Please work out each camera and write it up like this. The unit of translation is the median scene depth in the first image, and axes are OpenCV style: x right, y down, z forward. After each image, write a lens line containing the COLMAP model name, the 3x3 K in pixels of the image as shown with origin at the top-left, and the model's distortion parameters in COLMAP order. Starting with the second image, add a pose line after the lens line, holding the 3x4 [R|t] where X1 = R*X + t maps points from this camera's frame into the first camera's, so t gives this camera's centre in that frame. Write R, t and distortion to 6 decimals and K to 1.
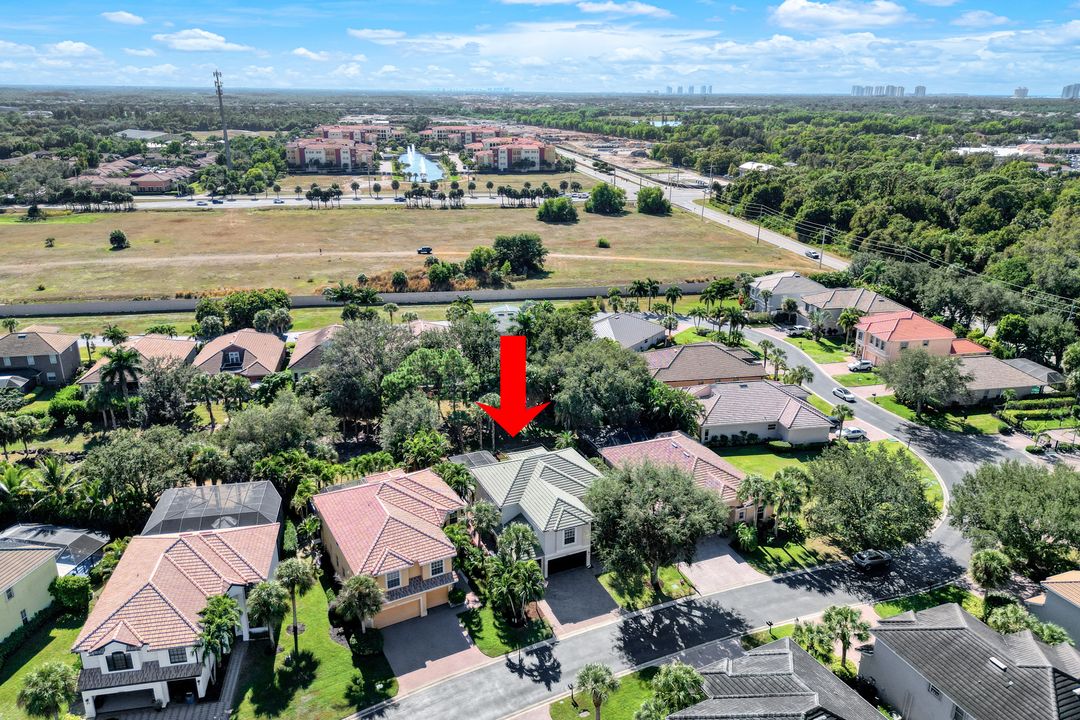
lens RADIAL K [[751.3, 0, 537.1], [0, 751.3, 357.3], [0, 0, 1]] dist [0.082863, -0.088081]
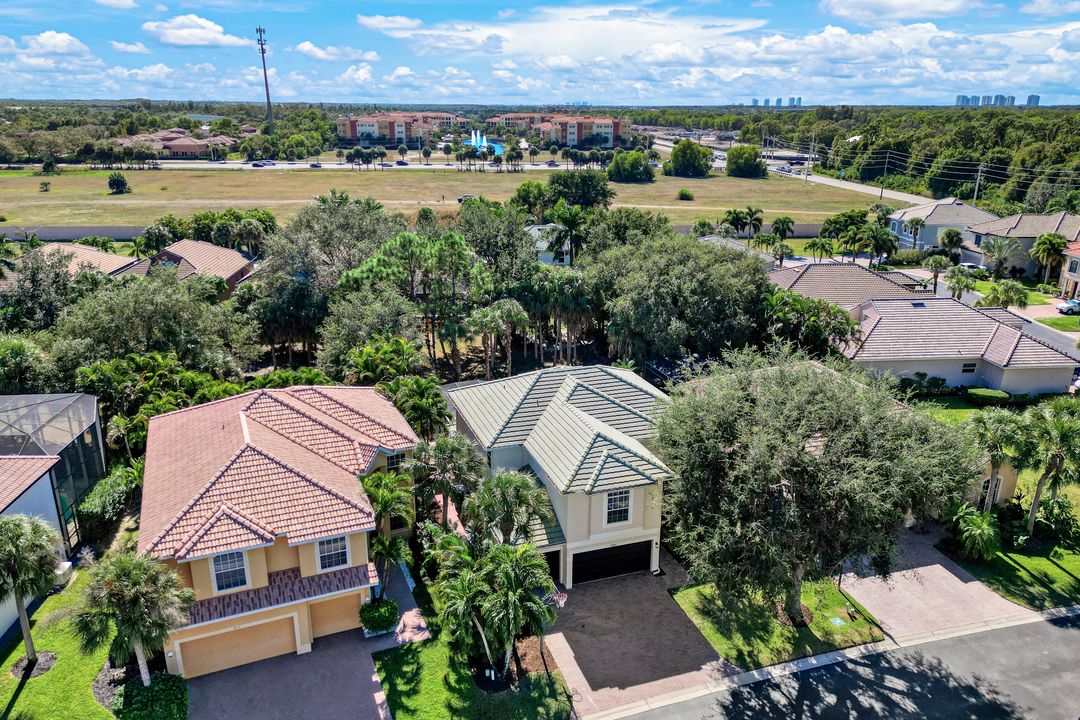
lens RADIAL K [[777.4, 0, 539.9], [0, 777.4, 375.2], [0, 0, 1]] dist [0.071925, -0.066264]
pose [[0.995871, 0.029841, -0.085737, 0.018083], [-0.029748, 0.999555, 0.002371, 0.082901], [0.085769, 0.000190, 0.996315, 0.267652]]
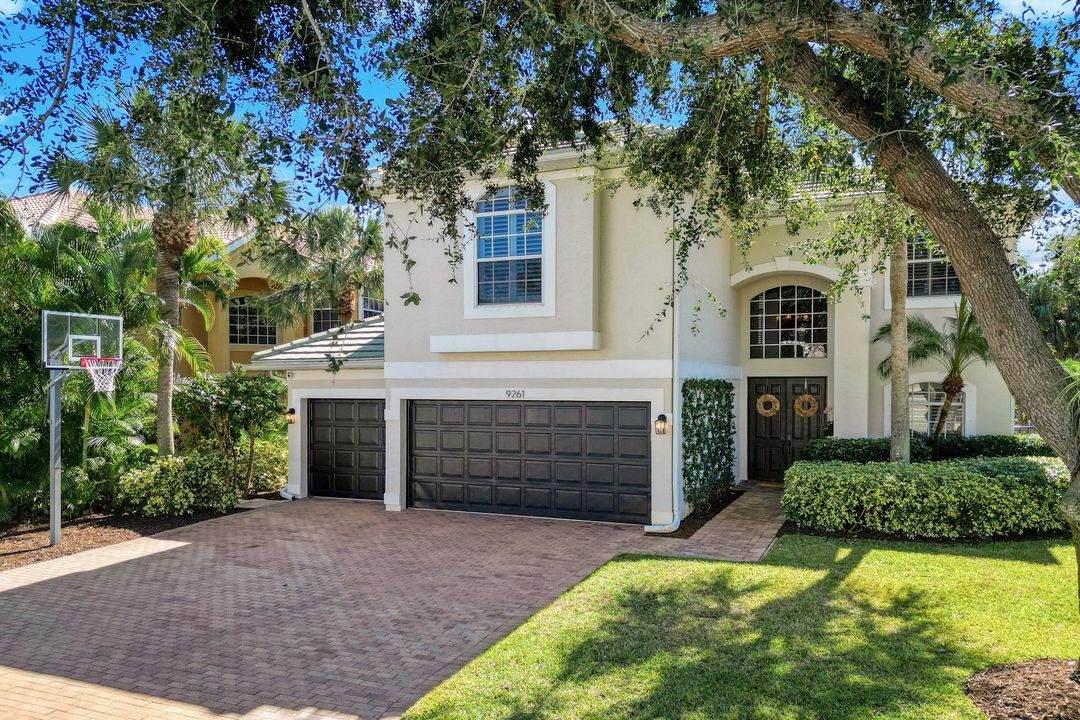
lens RADIAL K [[782.9, 0, 532.5], [0, 782.9, 397.7], [0, 0, 1]] dist [0.079328, -0.081263]
pose [[0.667377, -0.008228, -0.744674, 0.091283], [-0.243767, 0.942440, -0.228877, 0.165280], [0.703694, 0.334274, 0.626957, 0.499875]]
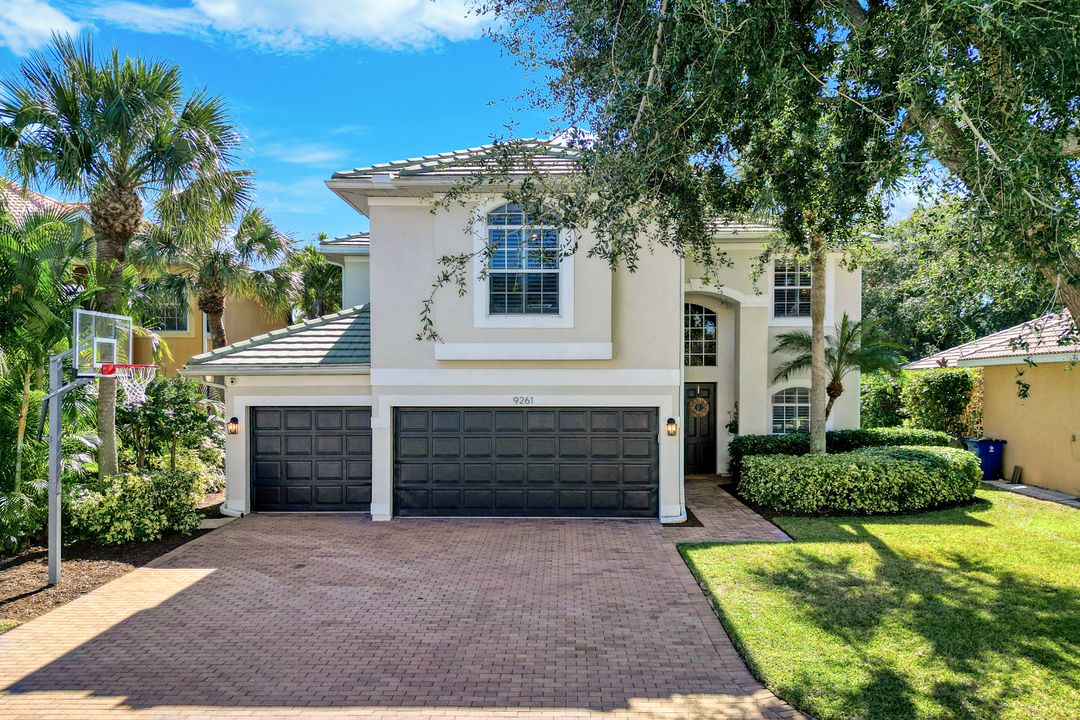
lens RADIAL K [[782.9, 0, 532.5], [0, 782.9, 397.7], [0, 0, 1]] dist [0.079328, -0.081263]
pose [[0.892708, -0.013344, -0.450438, 0.065953], [-0.136972, 0.944235, -0.299432, 0.172545], [0.429315, 0.329003, 0.841098, 0.475686]]
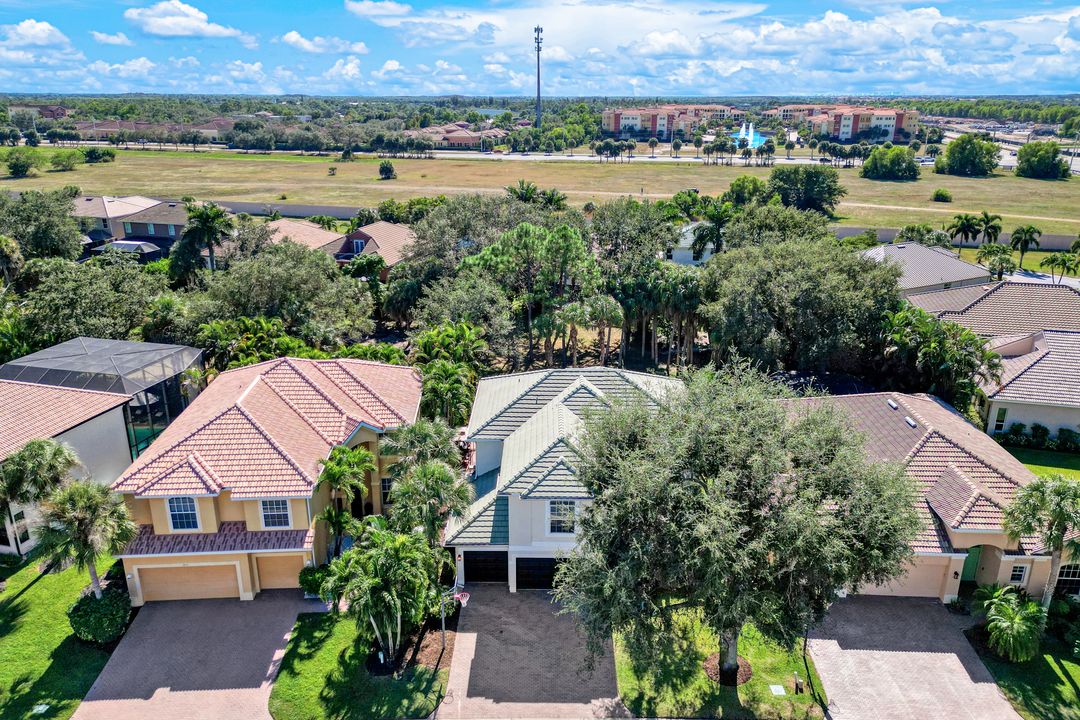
lens RADIAL K [[776.1, 0, 541.4], [0, 776.1, 365.3], [0, 0, 1]] dist [0.071206, -0.062079]
pose [[0.907089, 0.133730, -0.399131, 0.116428], [-0.134288, 0.990582, 0.026706, 0.072266], [0.398944, 0.029374, 0.916505, 0.299634]]
